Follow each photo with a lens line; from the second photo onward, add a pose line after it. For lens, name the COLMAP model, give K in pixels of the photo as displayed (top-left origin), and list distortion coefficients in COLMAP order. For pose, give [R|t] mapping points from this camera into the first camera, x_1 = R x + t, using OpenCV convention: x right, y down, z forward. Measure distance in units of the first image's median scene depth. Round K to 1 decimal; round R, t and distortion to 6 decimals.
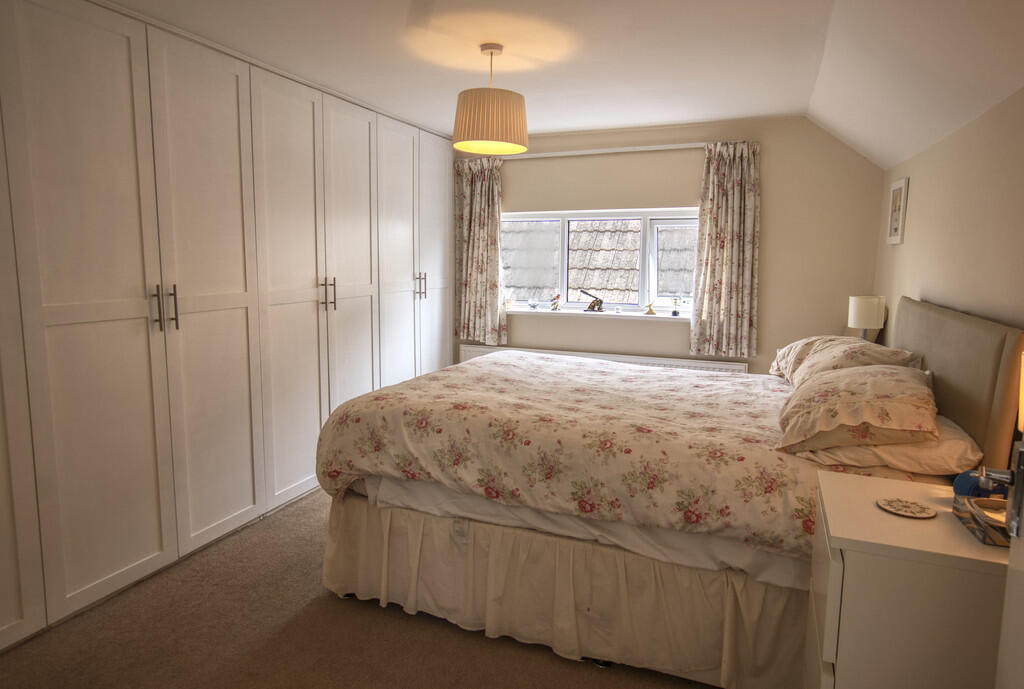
lens RADIAL K [[615.1, 0, 512.0], [0, 615.1, 344.5], [0, 0, 1]] dist [-0.001580, -0.000142]
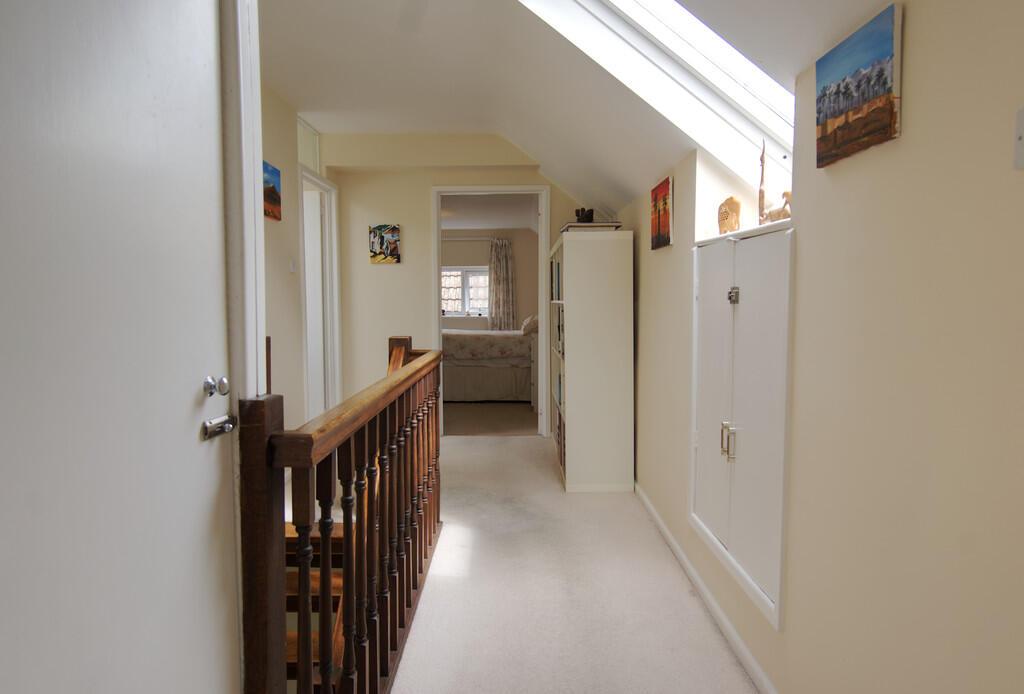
lens RADIAL K [[615.1, 0, 512.0], [0, 615.1, 347.0], [0, 0, 1]] dist [-0.001580, -0.000142]
pose [[0.930149, -0.036306, 0.365383, -0.453068], [0.059115, 0.996925, -0.051431, 0.193366], [-0.362392, 0.069438, 0.929436, -1.109964]]
